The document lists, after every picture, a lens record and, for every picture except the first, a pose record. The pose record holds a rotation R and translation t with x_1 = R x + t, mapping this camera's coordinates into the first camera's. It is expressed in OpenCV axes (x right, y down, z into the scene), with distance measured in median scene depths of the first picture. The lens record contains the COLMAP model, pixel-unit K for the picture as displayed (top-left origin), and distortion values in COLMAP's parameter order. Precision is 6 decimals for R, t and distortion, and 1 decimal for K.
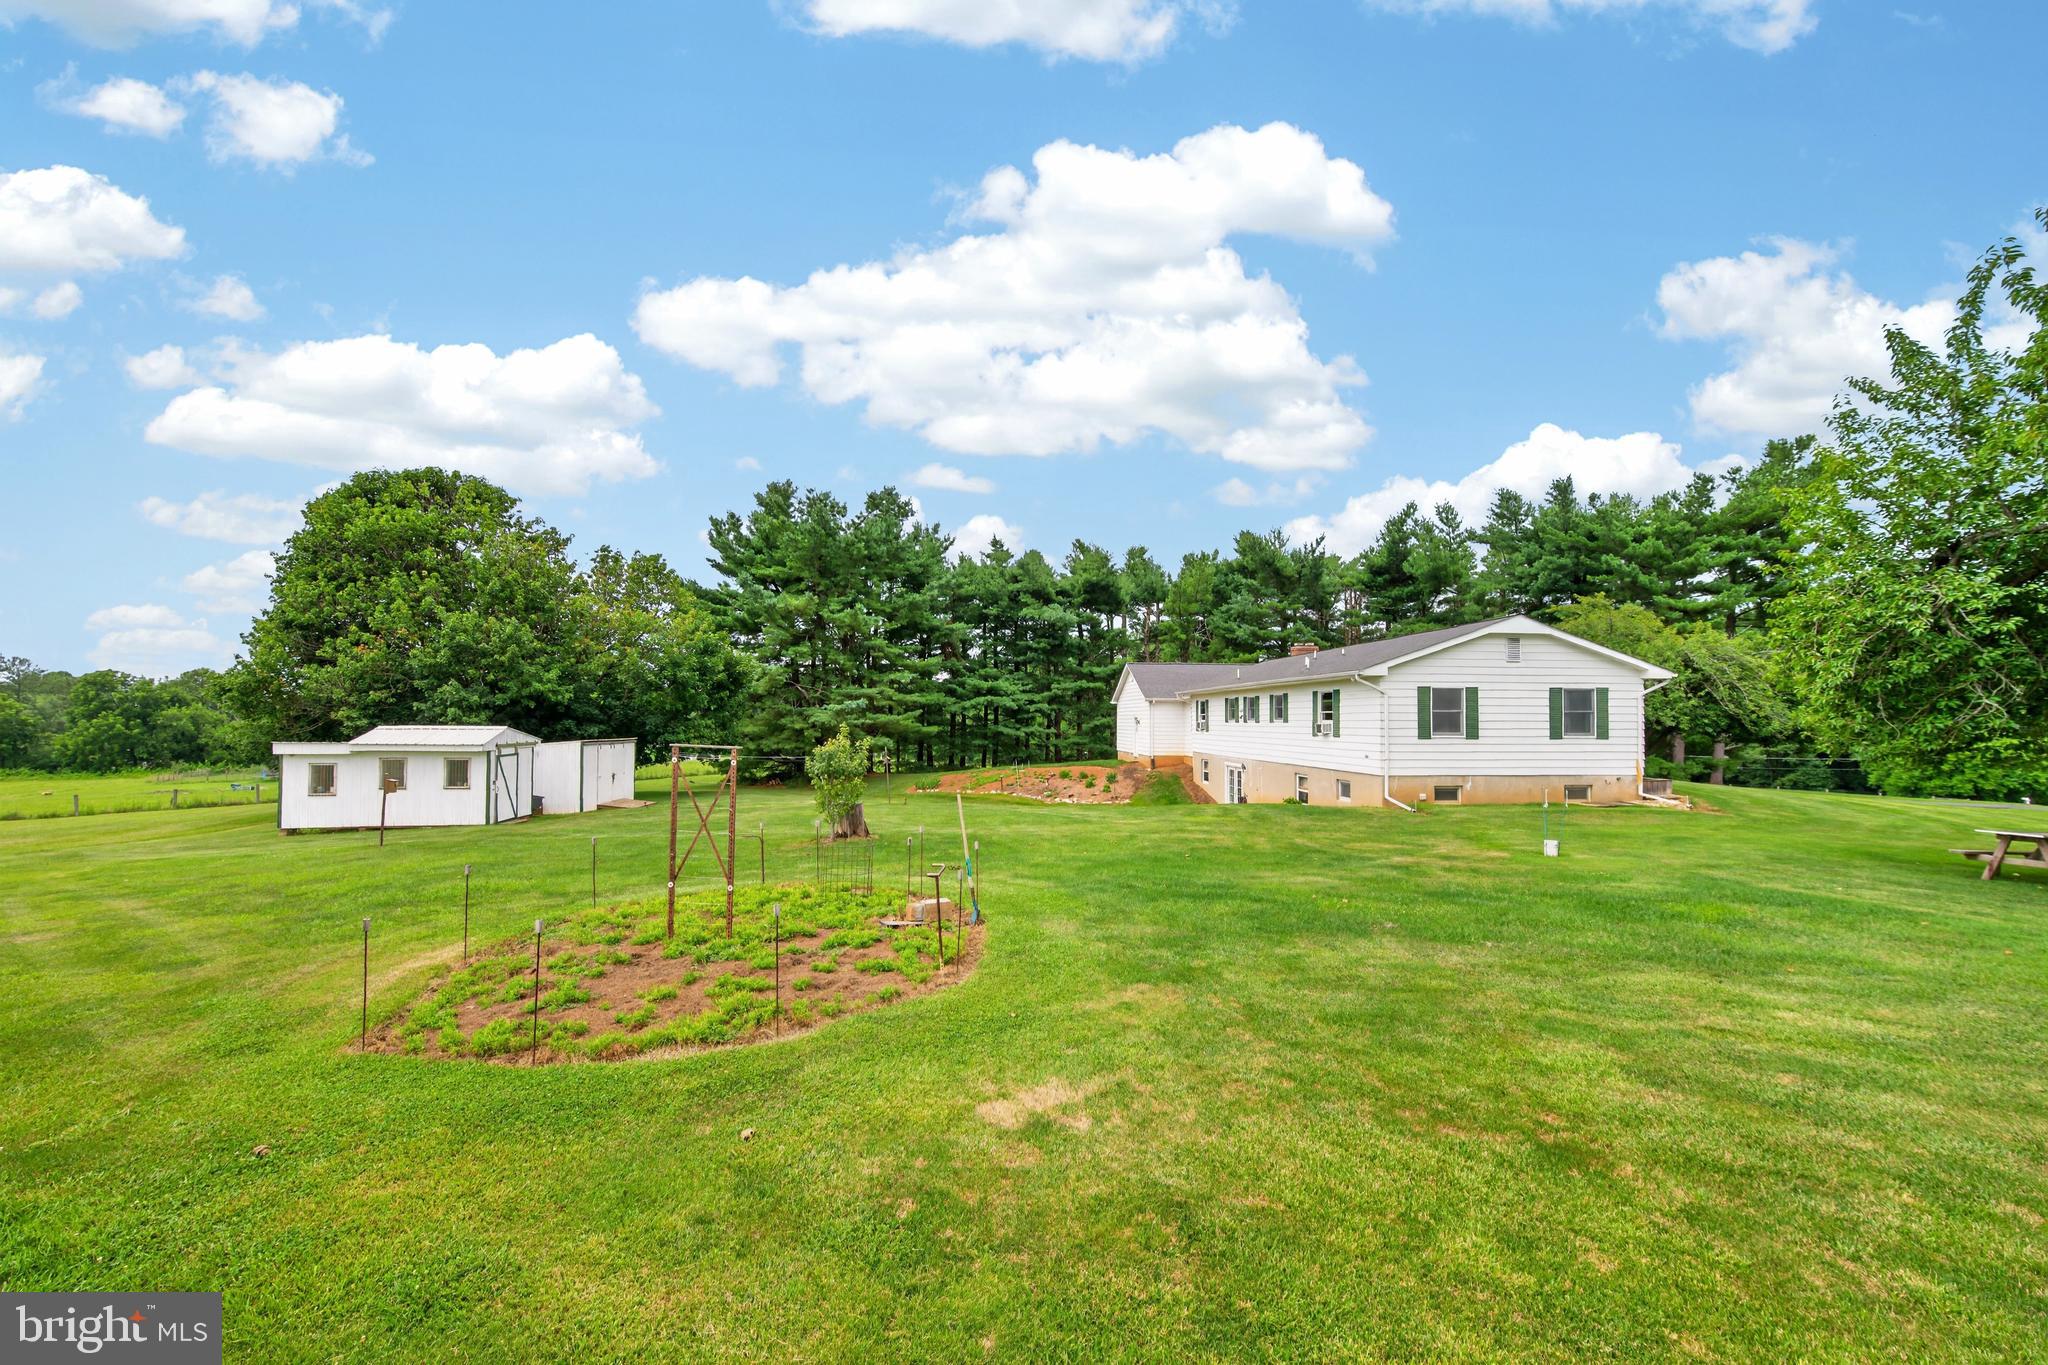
lens RADIAL K [[832.2, 0, 1061.1], [0, 832.2, 716.8], [0, 0, 1]] dist [-0.000830, -0.000134]
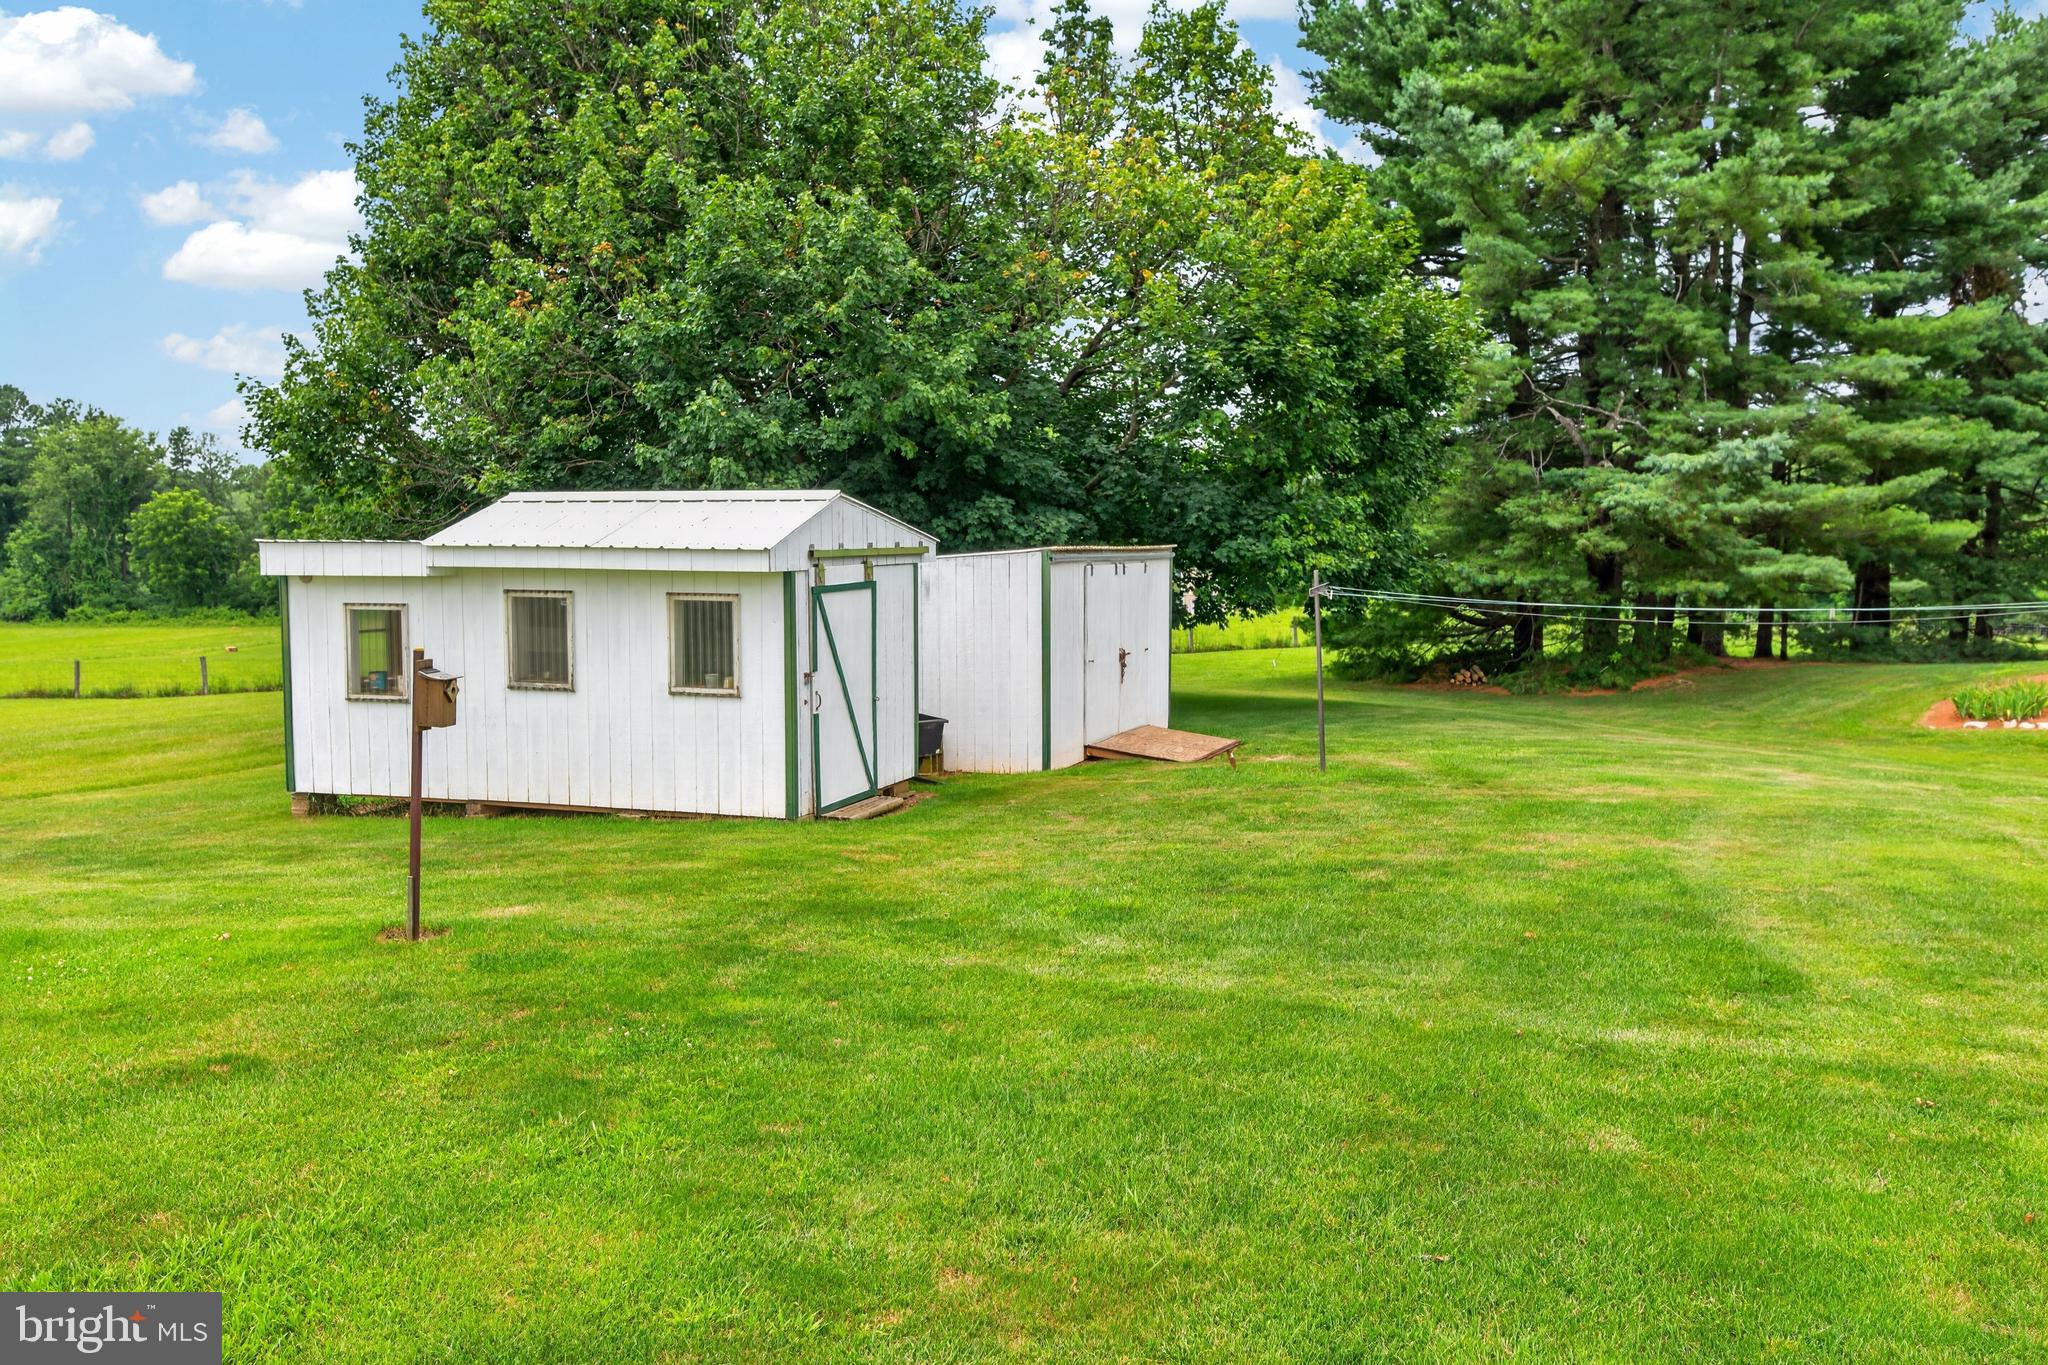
lens RADIAL K [[803.8, 0, 1025.1], [0, 803.8, 684.7], [0, 0, 1]] dist [-0.000830, -0.000093]
pose [[0.912673, 0.054878, -0.404990, -0.452263], [0.002324, 0.990231, 0.139419, 0.037832], [0.408685, -0.128185, 0.903629, 0.707036]]
